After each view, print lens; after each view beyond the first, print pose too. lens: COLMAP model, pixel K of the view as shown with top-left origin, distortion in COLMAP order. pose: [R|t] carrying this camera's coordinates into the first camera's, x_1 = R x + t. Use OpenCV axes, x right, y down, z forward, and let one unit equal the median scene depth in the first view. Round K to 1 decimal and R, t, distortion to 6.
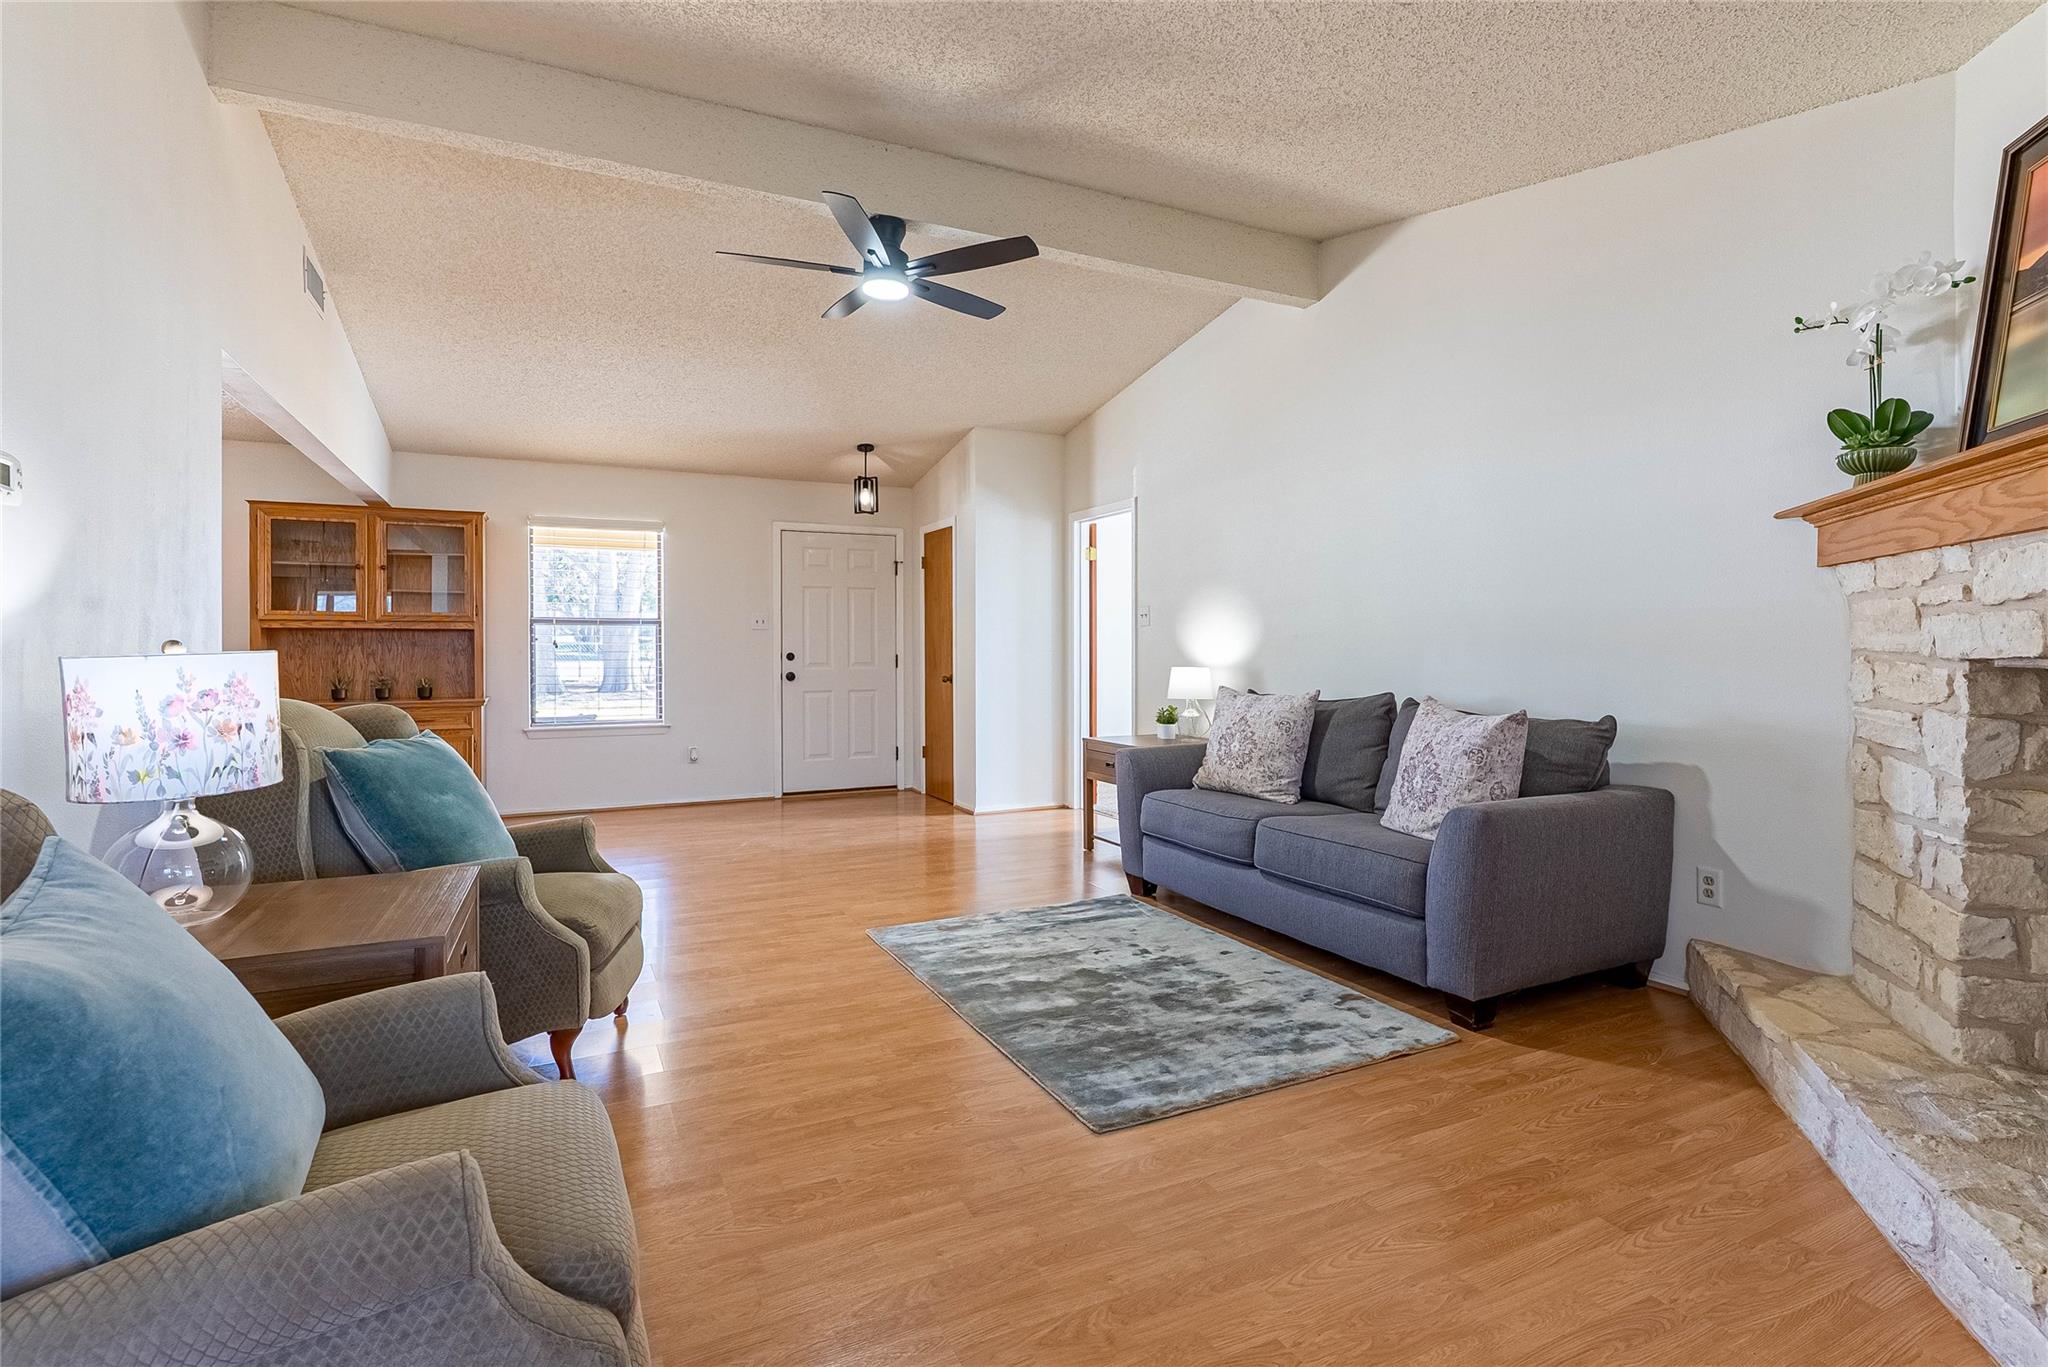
lens RADIAL K [[990.6, 0, 1025.3], [0, 990.6, 672.2], [0, 0, 1]] dist [0.003568, 0.001293]
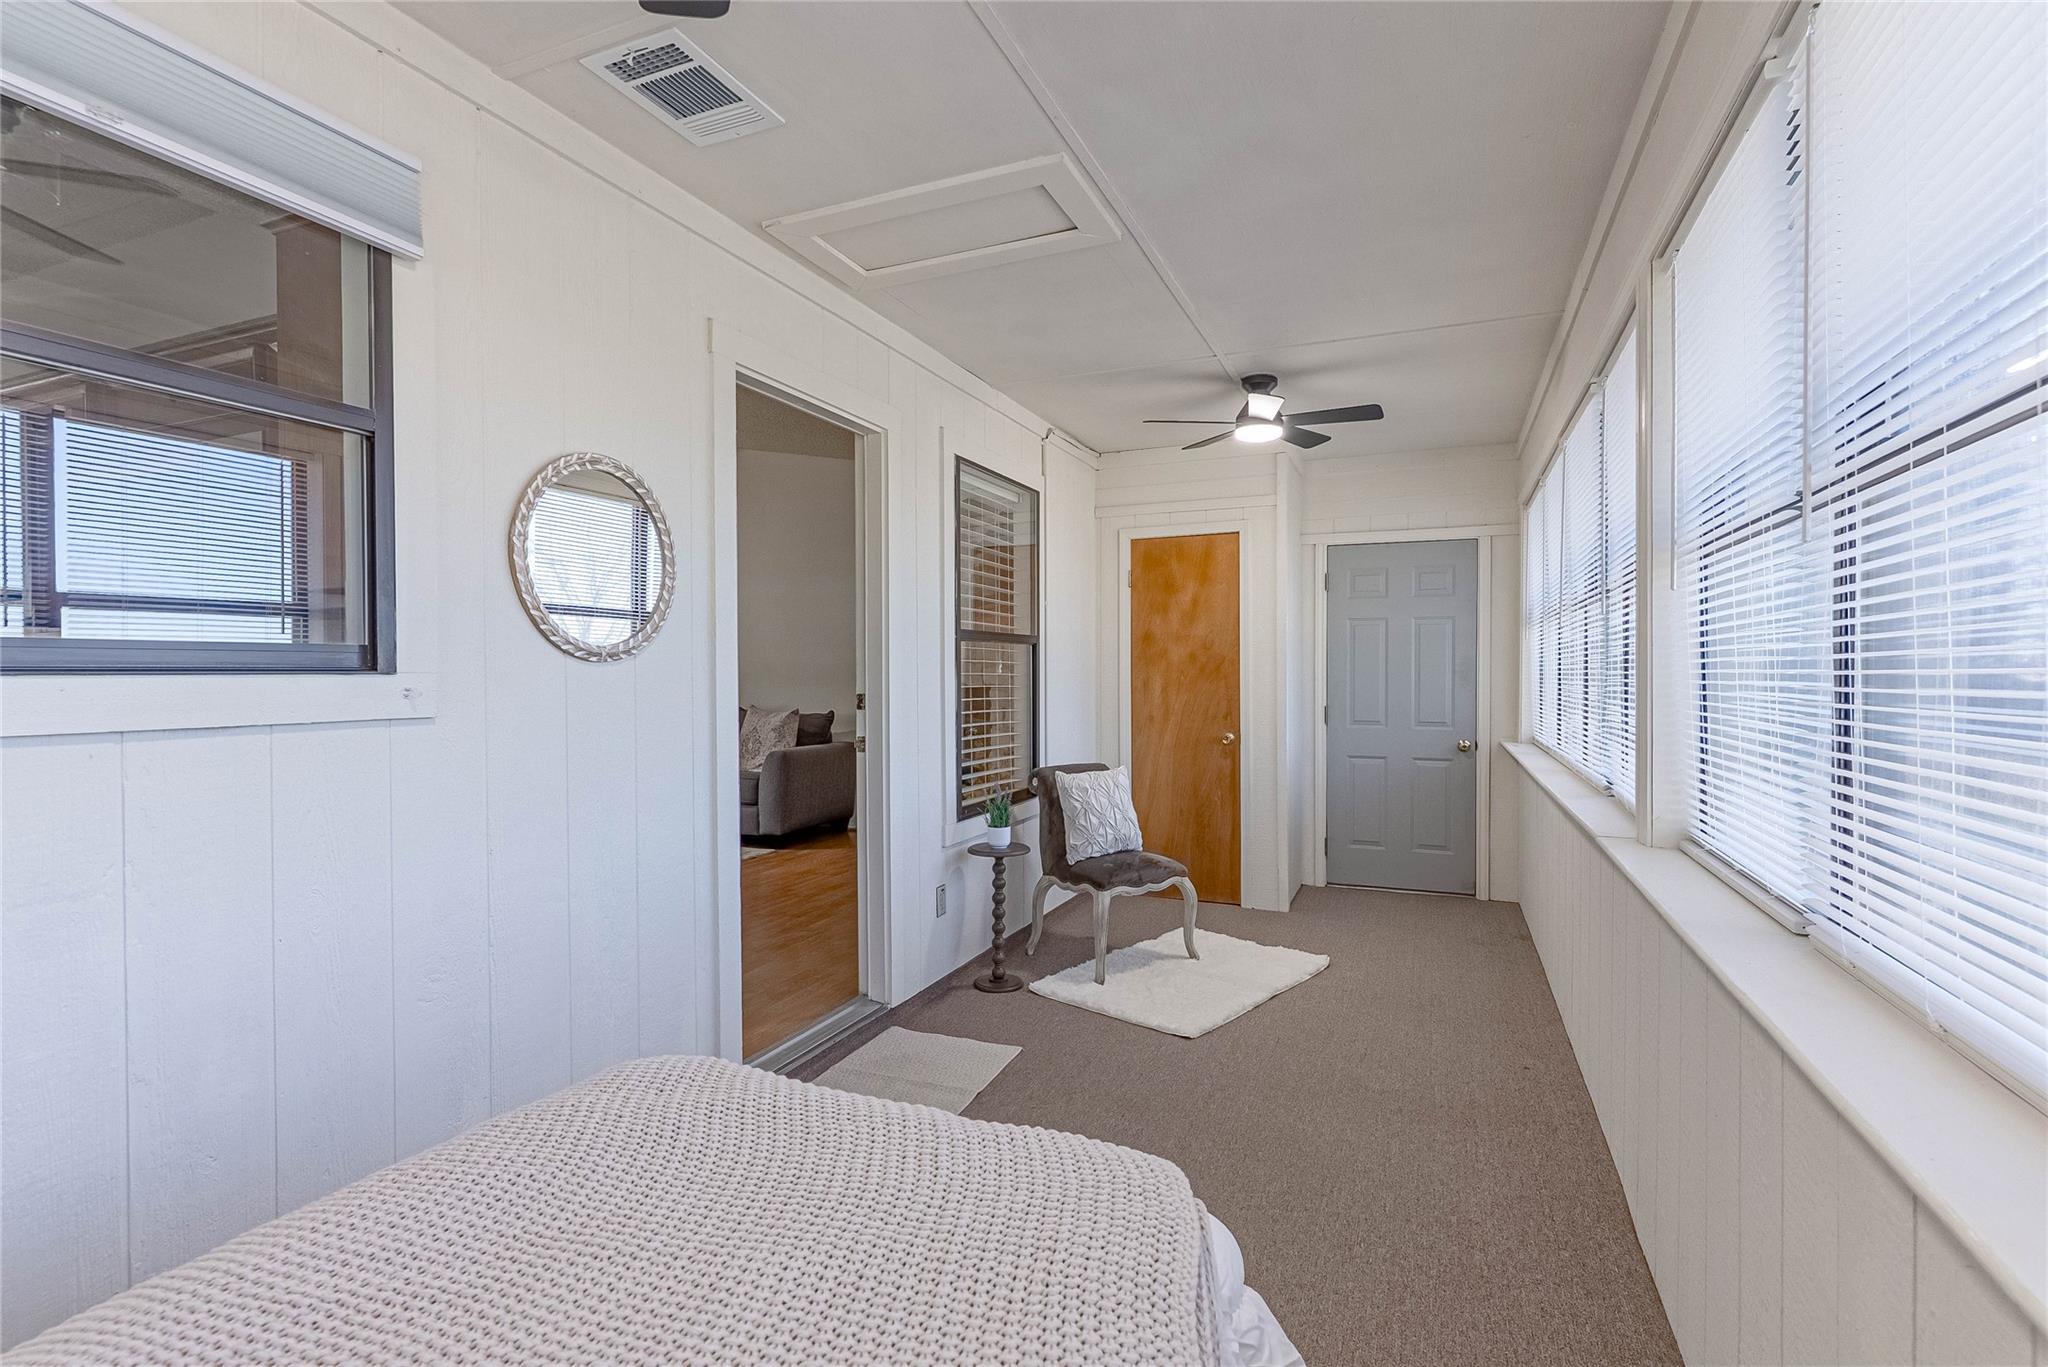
lens RADIAL K [[990.6, 0, 1022.8], [0, 990.6, 684.1], [0, 0, 1]] dist [0.003568, 0.001293]
pose [[0.751313, 0.000903, 0.659945, -0.584437], [0.011432, 0.999831, -0.014383, 0.020365], [-0.659847, 0.018351, 0.751176, -1.003130]]
